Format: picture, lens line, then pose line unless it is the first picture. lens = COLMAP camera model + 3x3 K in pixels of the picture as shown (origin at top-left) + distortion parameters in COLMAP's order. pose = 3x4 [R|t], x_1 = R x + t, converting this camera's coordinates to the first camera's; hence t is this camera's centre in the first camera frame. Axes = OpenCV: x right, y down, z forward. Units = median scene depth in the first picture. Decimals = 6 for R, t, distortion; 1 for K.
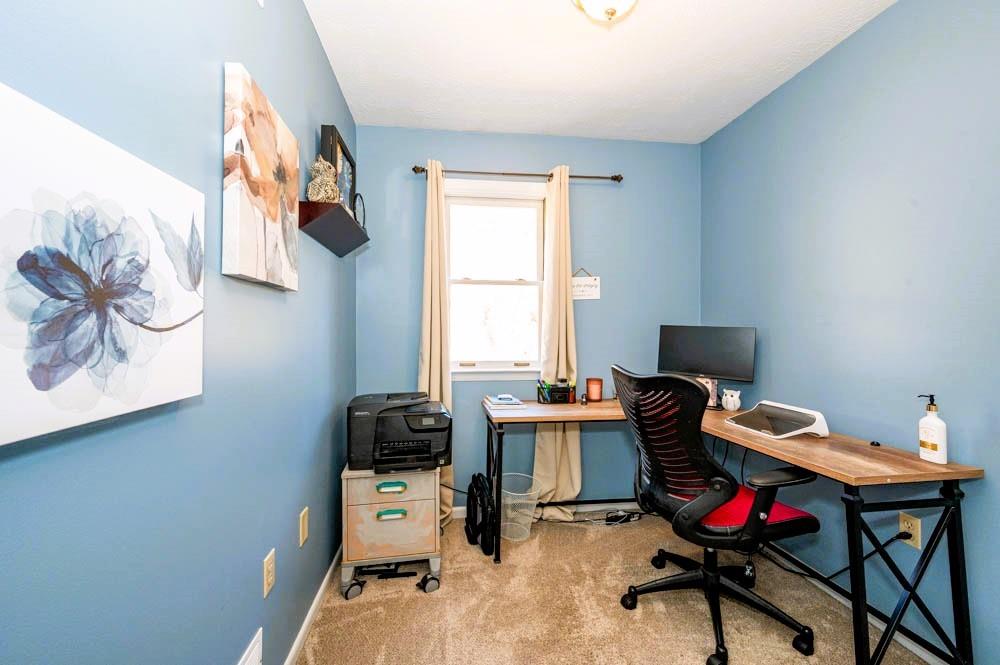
lens RADIAL K [[413.1, 0, 499.1], [0, 413.1, 331.8], [0, 0, 1]] dist [-0.001052, -0.000246]
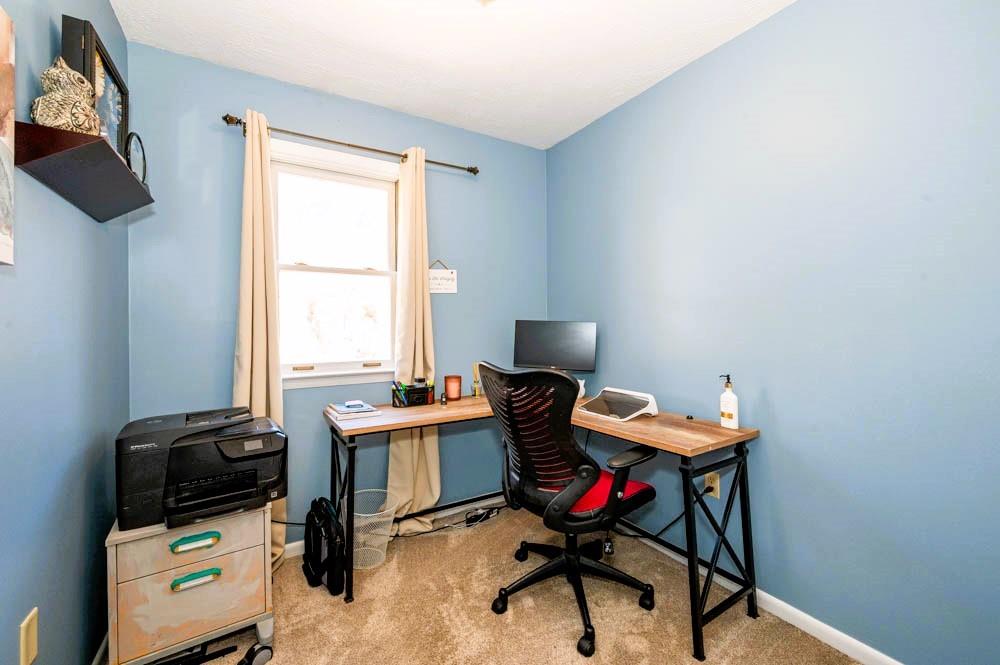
lens RADIAL K [[399.8, 0, 500.3], [0, 399.8, 325.4], [0, 0, 1]] dist [-0.001108, -0.000252]
pose [[0.908075, -0.007508, 0.418741, -0.063758], [0.009368, 0.999953, -0.002387, -0.000910], [-0.418703, 0.006090, 0.908103, 0.128291]]
